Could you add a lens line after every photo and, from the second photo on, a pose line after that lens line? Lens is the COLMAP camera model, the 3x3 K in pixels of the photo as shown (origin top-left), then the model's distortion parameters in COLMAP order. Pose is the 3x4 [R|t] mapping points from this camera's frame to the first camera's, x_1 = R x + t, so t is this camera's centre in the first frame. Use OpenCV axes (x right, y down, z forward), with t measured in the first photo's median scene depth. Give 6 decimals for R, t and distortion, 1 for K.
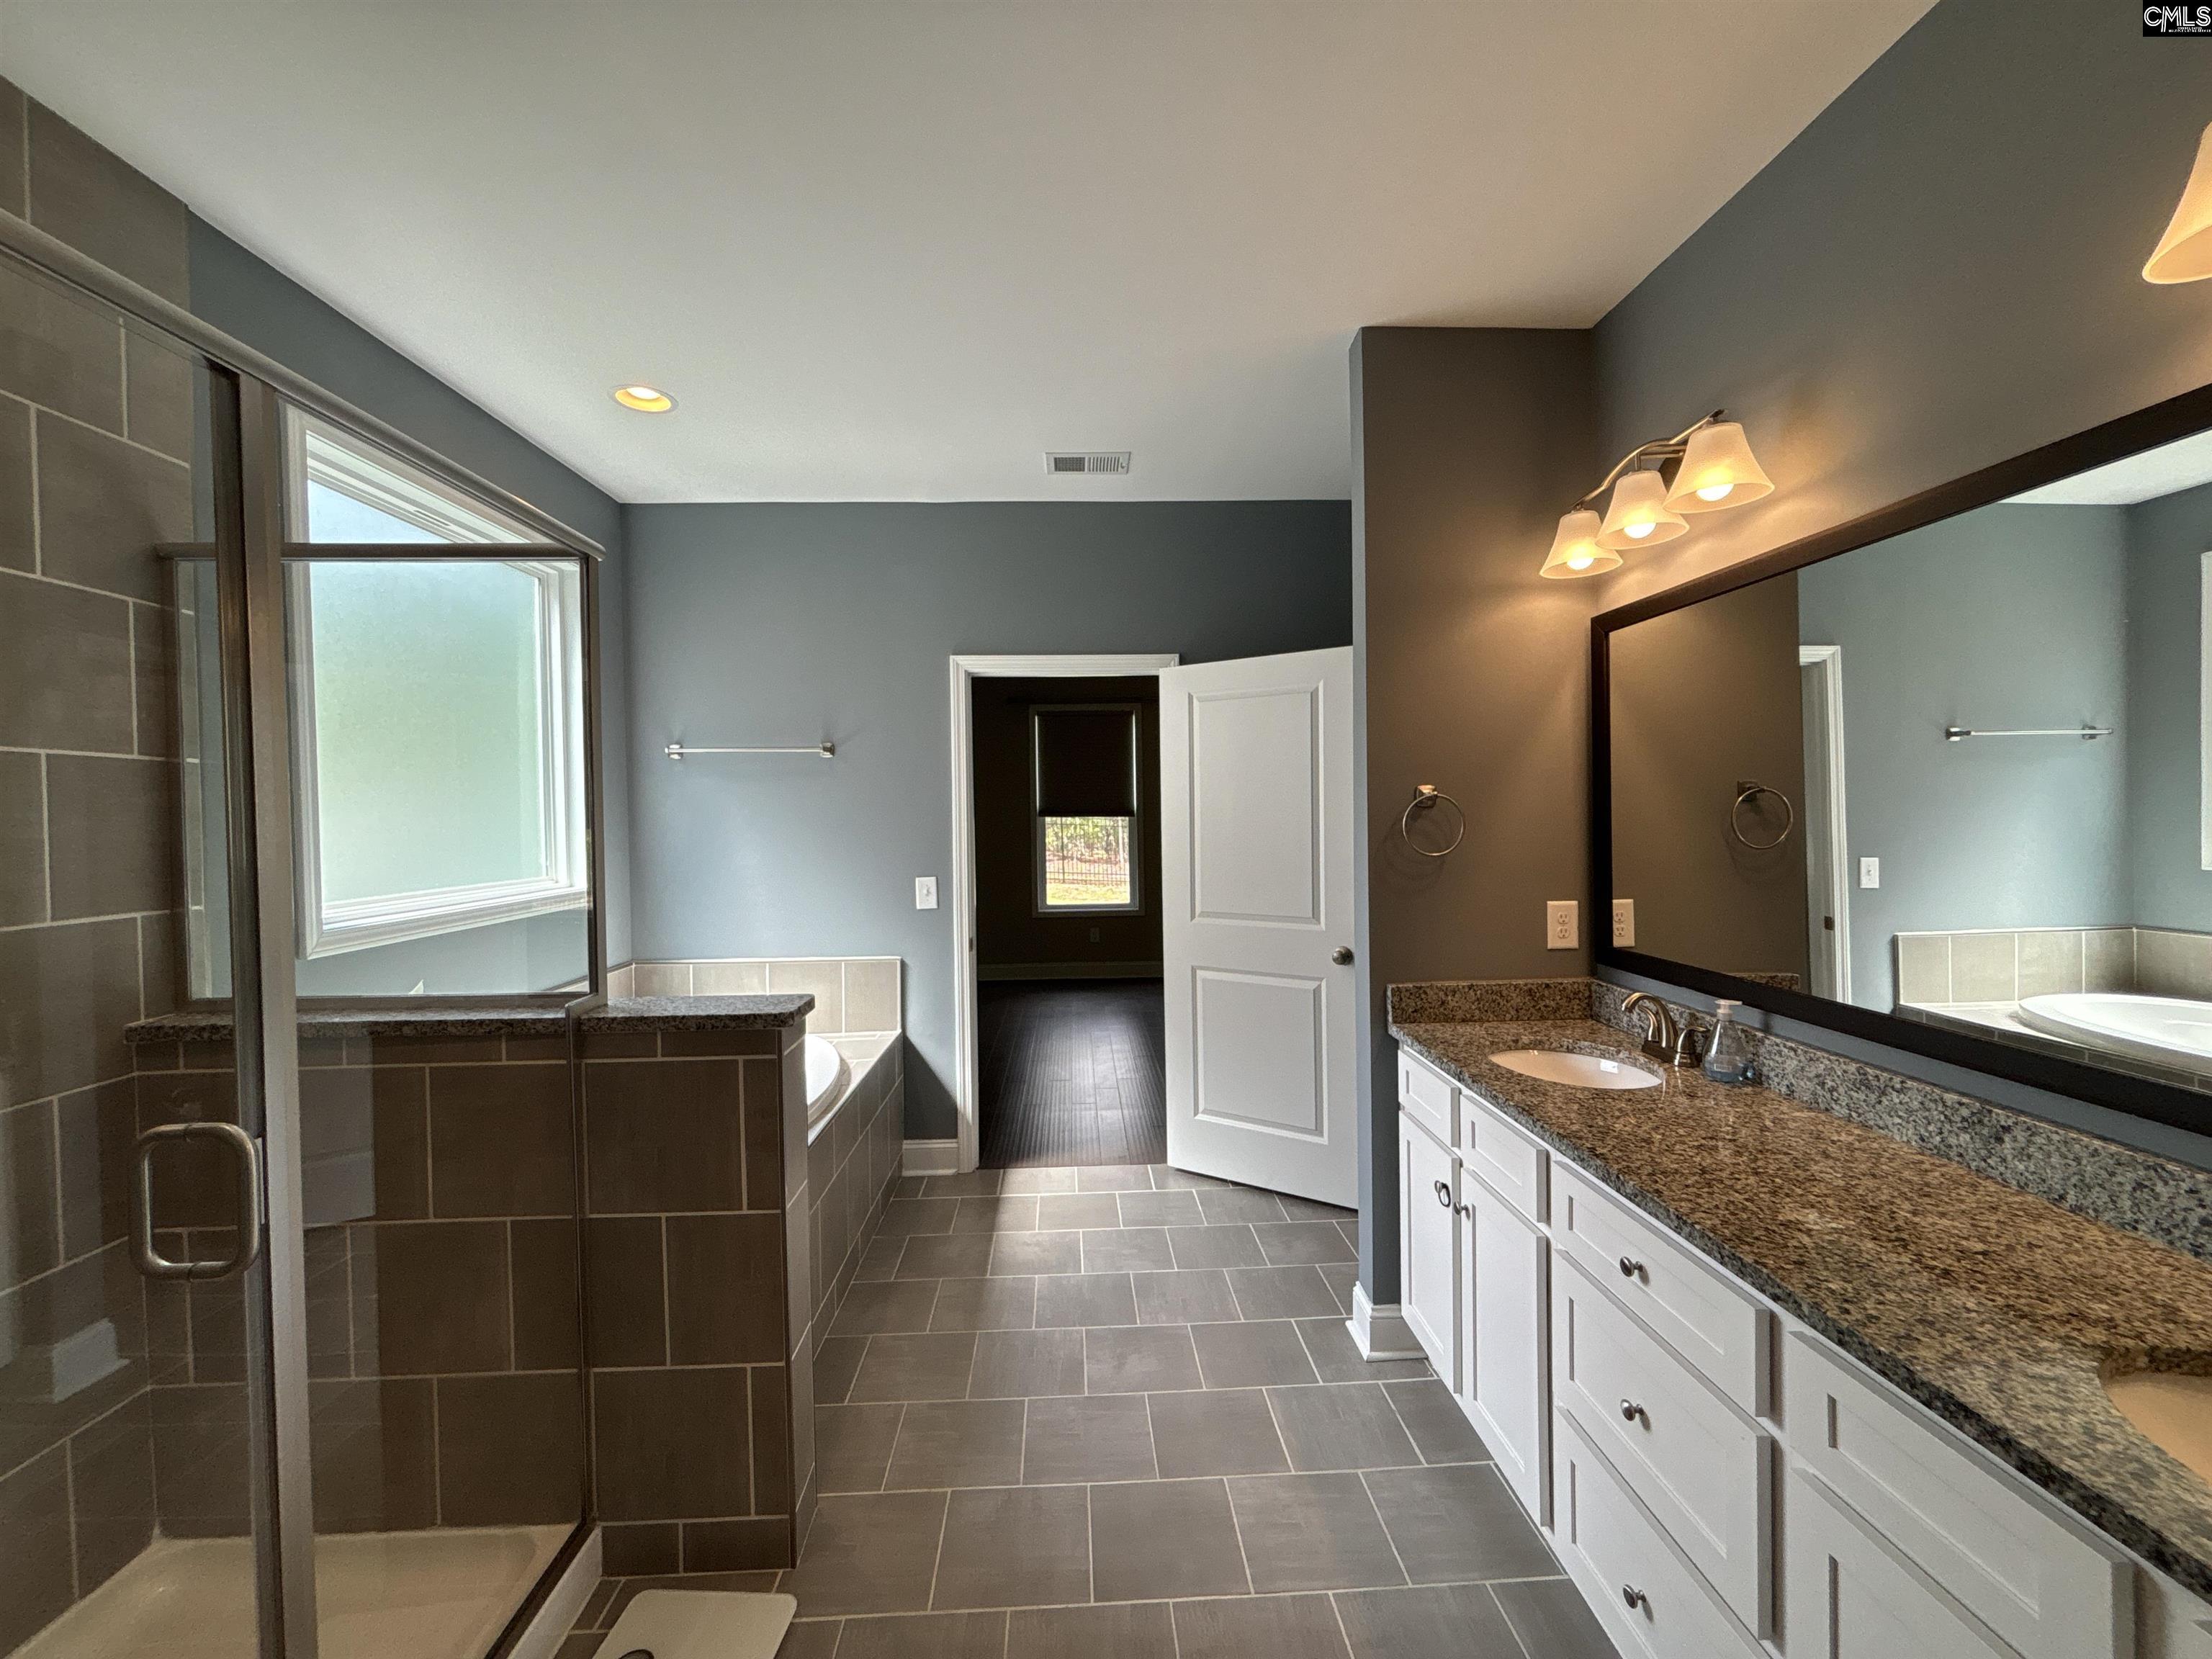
lens RADIAL K [[899.6, 0, 1106.0], [0, 899.6, 829.5], [0, 0, 1]] dist [0.001274, 0.000085]
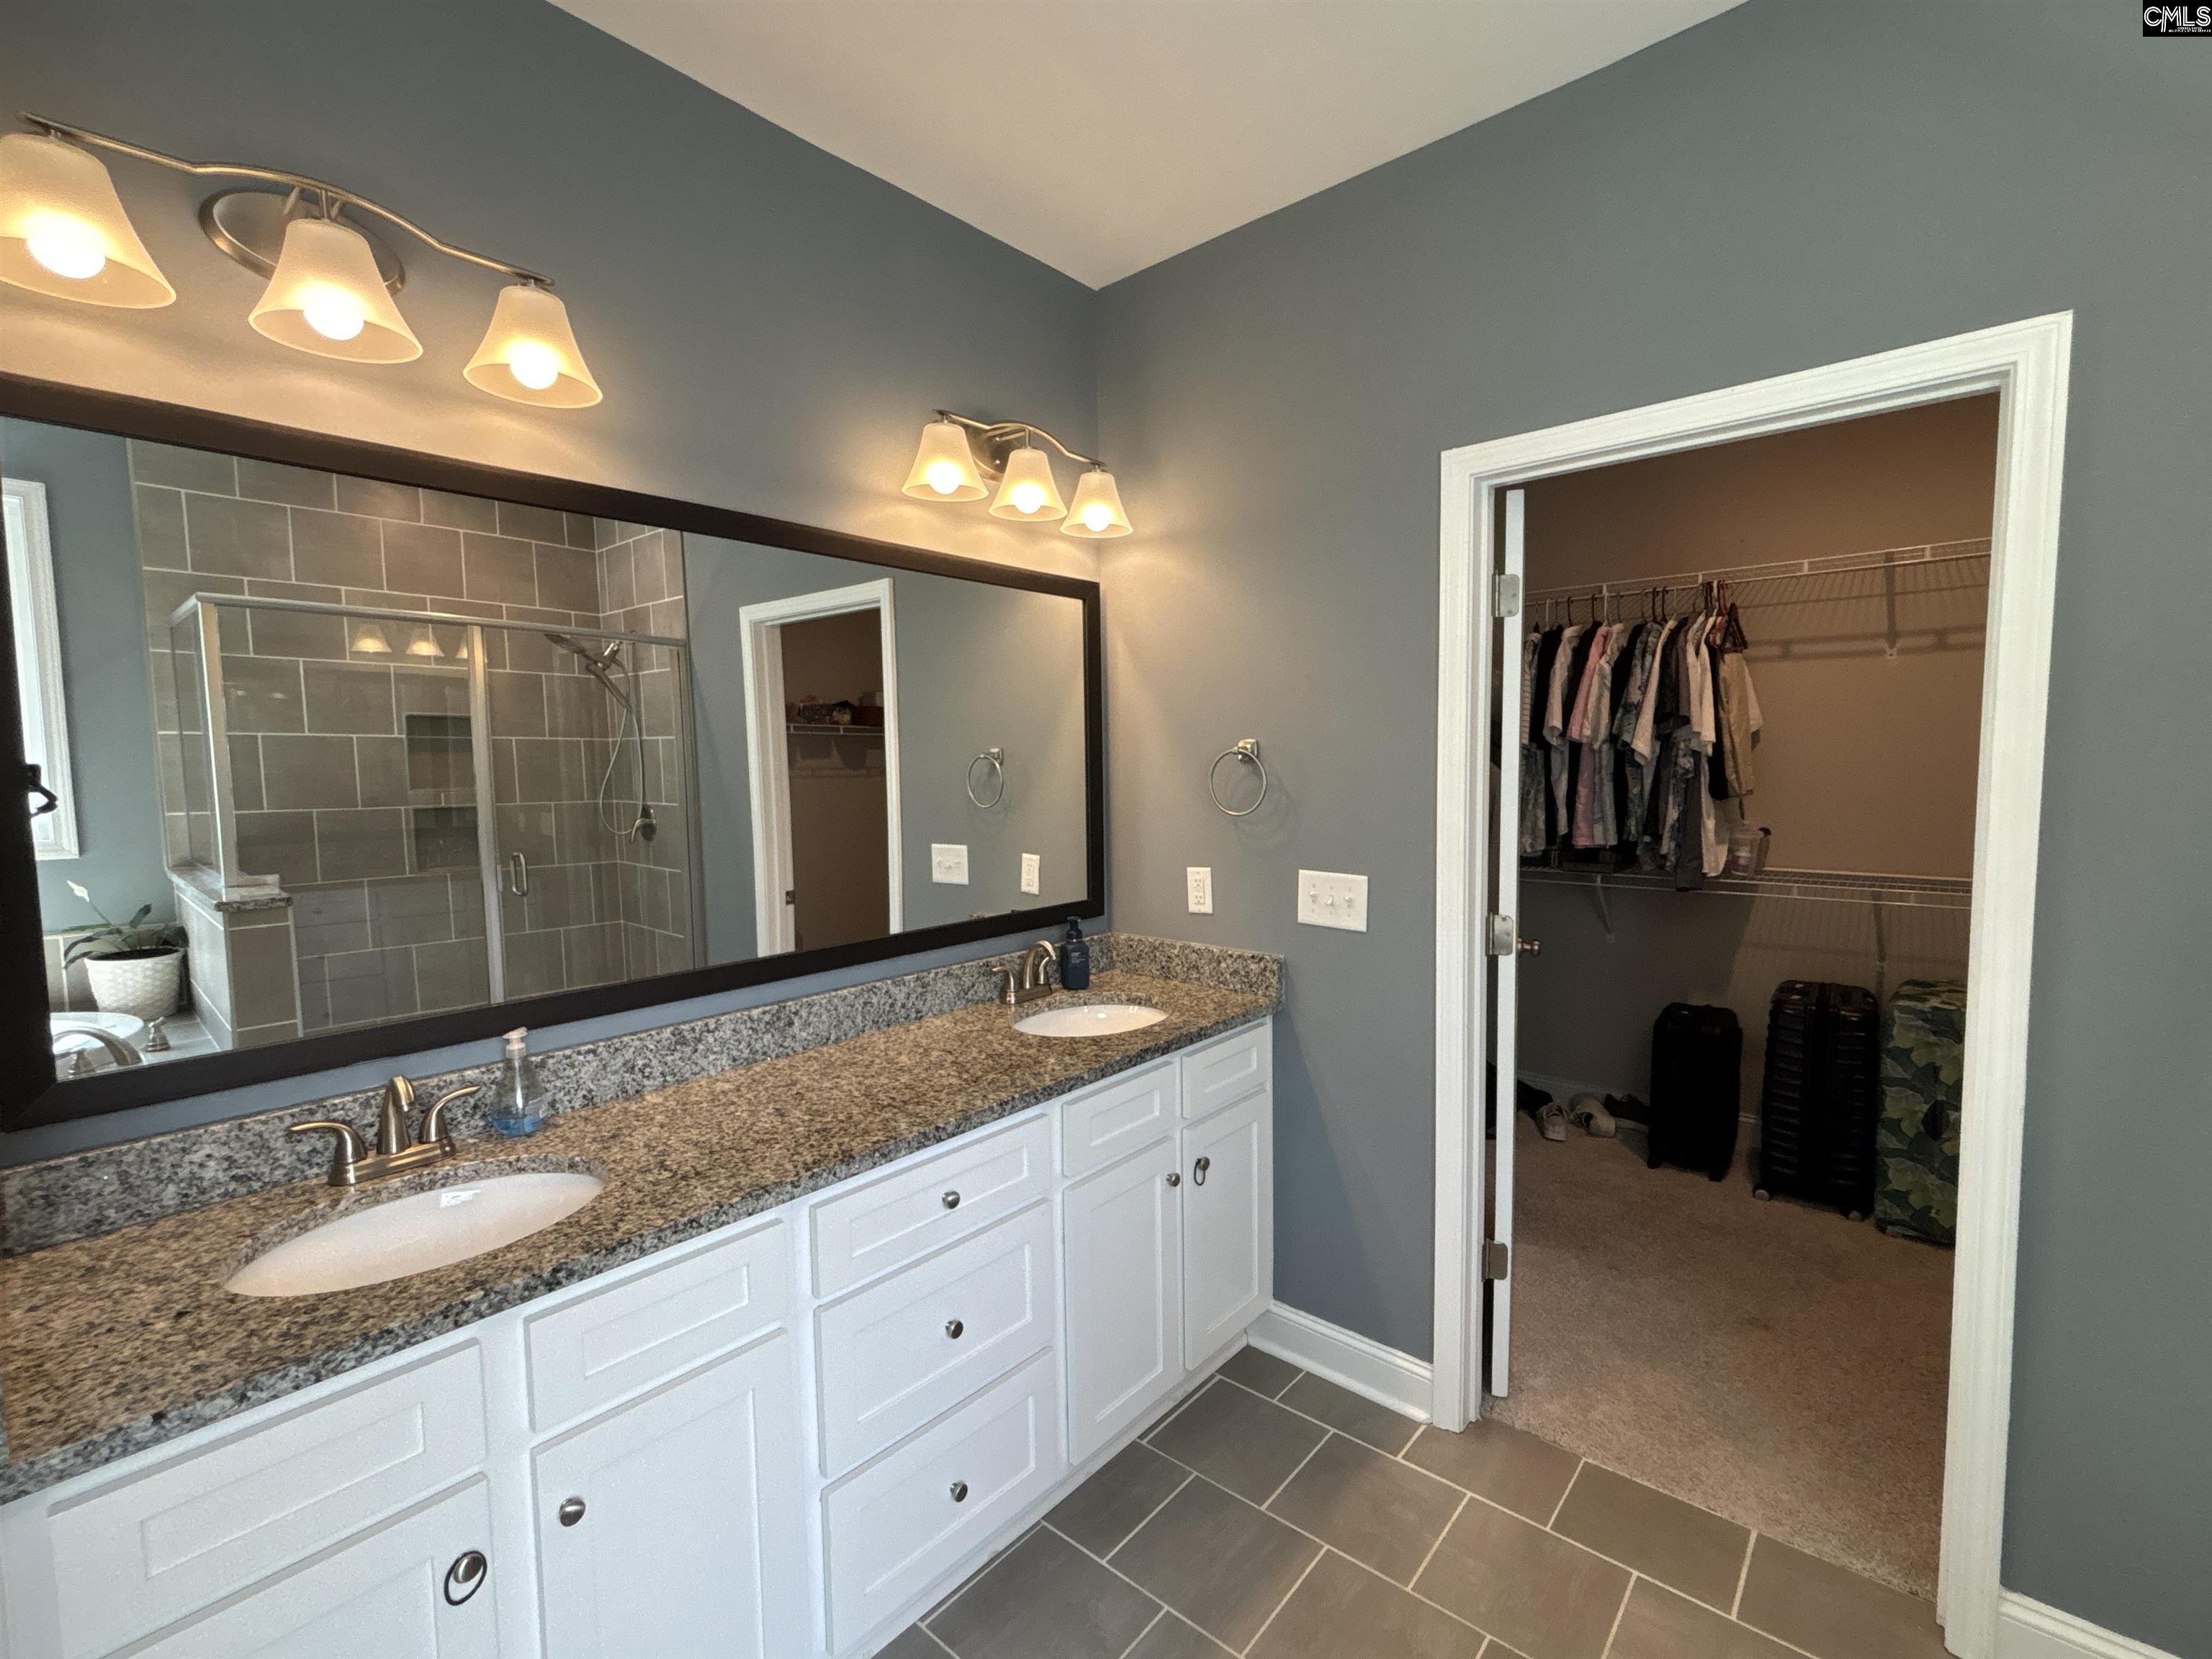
lens RADIAL K [[987.1, 0, 1099.7], [0, 987.1, 829.2], [0, 0, 1]] dist [-0.000241, 0.000135]
pose [[-0.728318, -0.019303, 0.684968, -0.323946], [0.040307, 0.996666, 0.070944, -0.031422], [-0.684053, 0.079279, -0.725111, 1.563353]]
